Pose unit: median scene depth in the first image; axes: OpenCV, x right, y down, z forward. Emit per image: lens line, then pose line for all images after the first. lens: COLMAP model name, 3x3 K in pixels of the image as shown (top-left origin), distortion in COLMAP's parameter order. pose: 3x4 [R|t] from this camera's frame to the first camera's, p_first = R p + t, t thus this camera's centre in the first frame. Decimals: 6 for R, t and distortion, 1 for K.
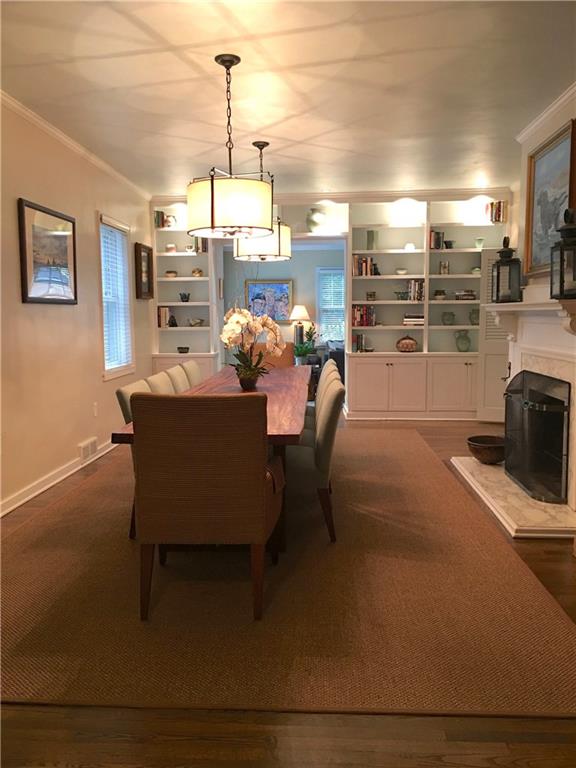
lens RADIAL K [[653.7, 0, 287.8], [0, 653.7, 383.3], [0, 0, 1]] dist [0.002031, 0.000331]
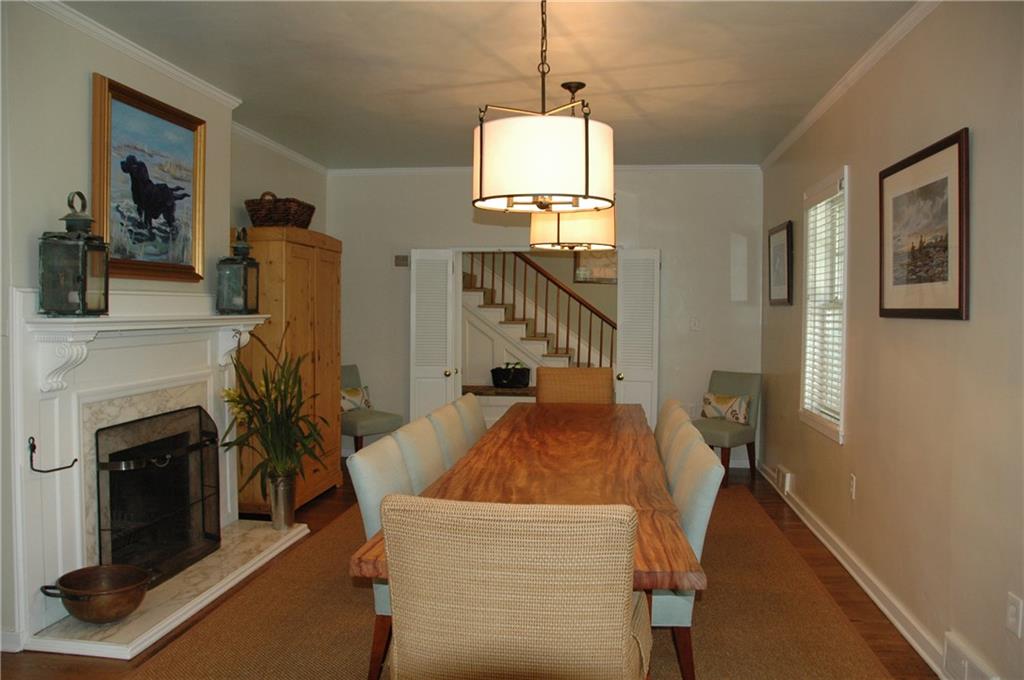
lens RADIAL K [[802.8, 0, 511.4], [0, 802.8, 337.3], [0, 0, 1]] dist [-0.094927, 0.039927]
pose [[-0.997316, -0.001597, 0.073206, -0.072496], [0.009104, 0.989300, 0.145611, -0.233441], [-0.072655, 0.145886, -0.986630, 1.916899]]
